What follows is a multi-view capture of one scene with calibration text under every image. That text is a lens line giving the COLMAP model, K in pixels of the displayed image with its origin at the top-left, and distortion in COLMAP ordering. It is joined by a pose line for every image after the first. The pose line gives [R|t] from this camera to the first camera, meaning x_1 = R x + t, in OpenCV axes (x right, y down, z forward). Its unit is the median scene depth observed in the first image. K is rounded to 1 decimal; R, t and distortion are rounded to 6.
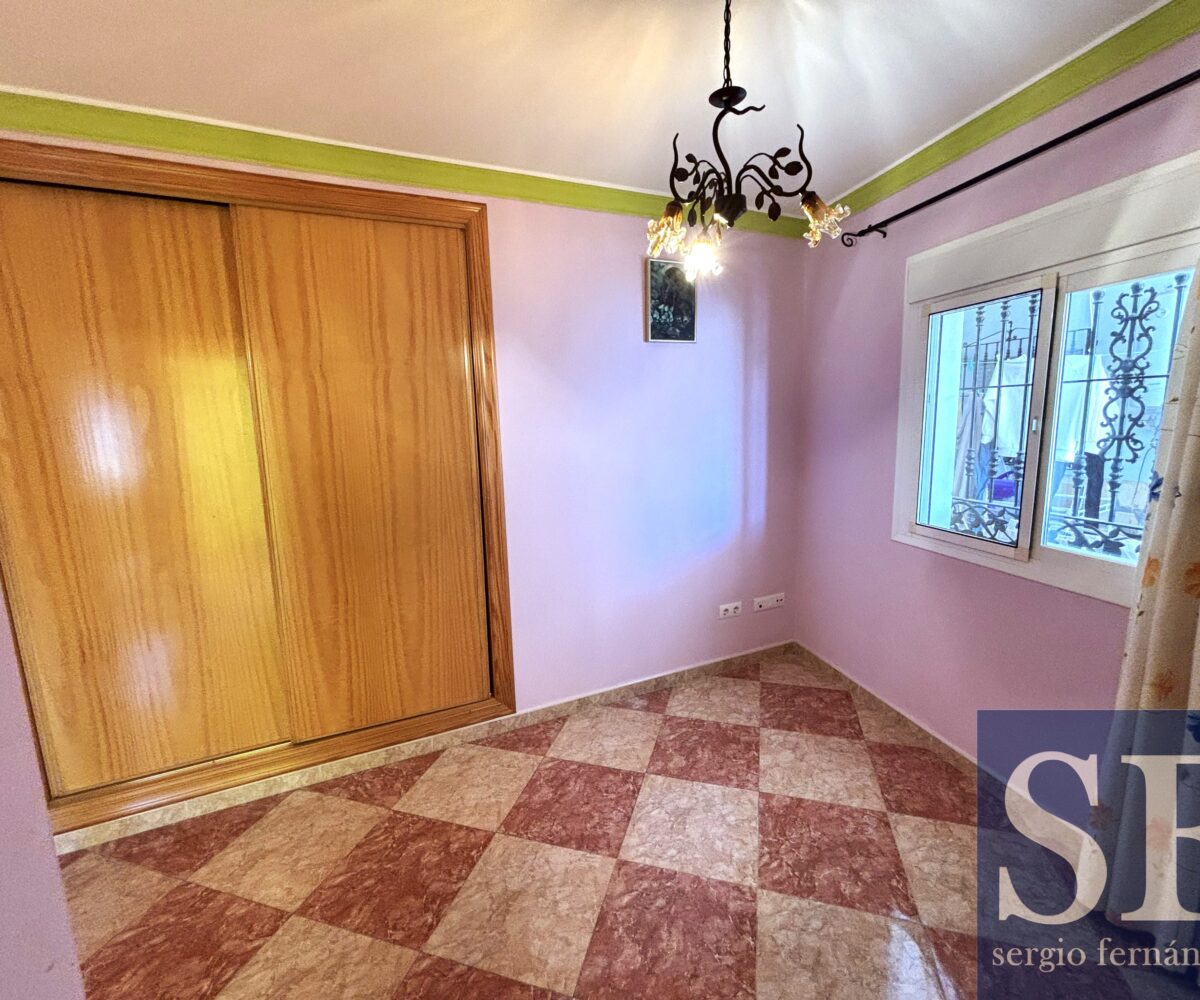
lens RADIAL K [[540.5, 0, 600.0], [0, 540.5, 500.0], [0, 0, 1]] dist [0.002310, 0.000093]
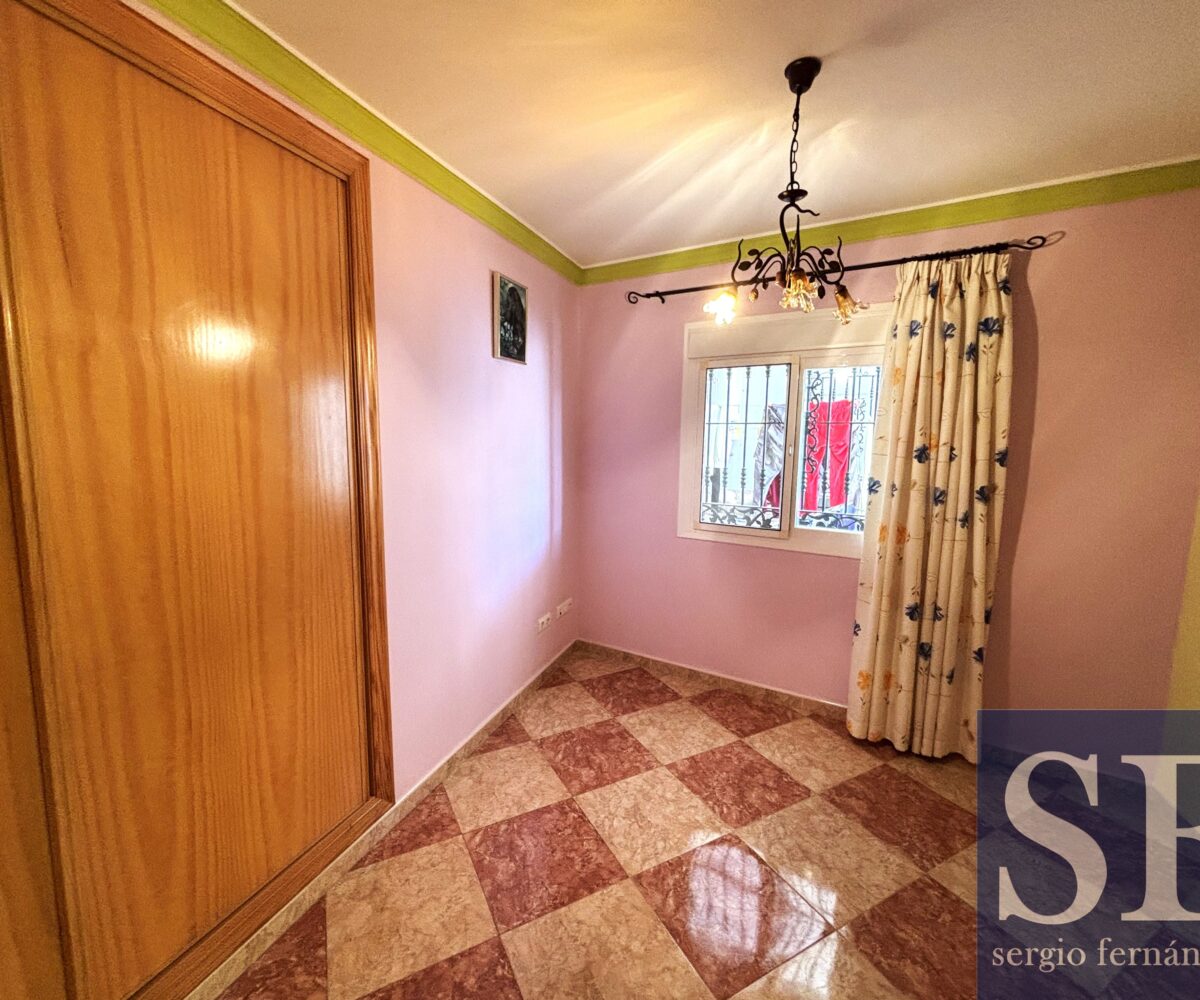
lens RADIAL K [[539.6, 0, 599.7], [0, 539.6, 498.5], [0, 0, 1]] dist [-0.010166, 0.010193]
pose [[0.709113, -0.049372, 0.703364, -0.524735], [0.077437, 0.996964, -0.008089, -0.023411], [-0.700829, 0.060203, 0.710784, 0.228714]]
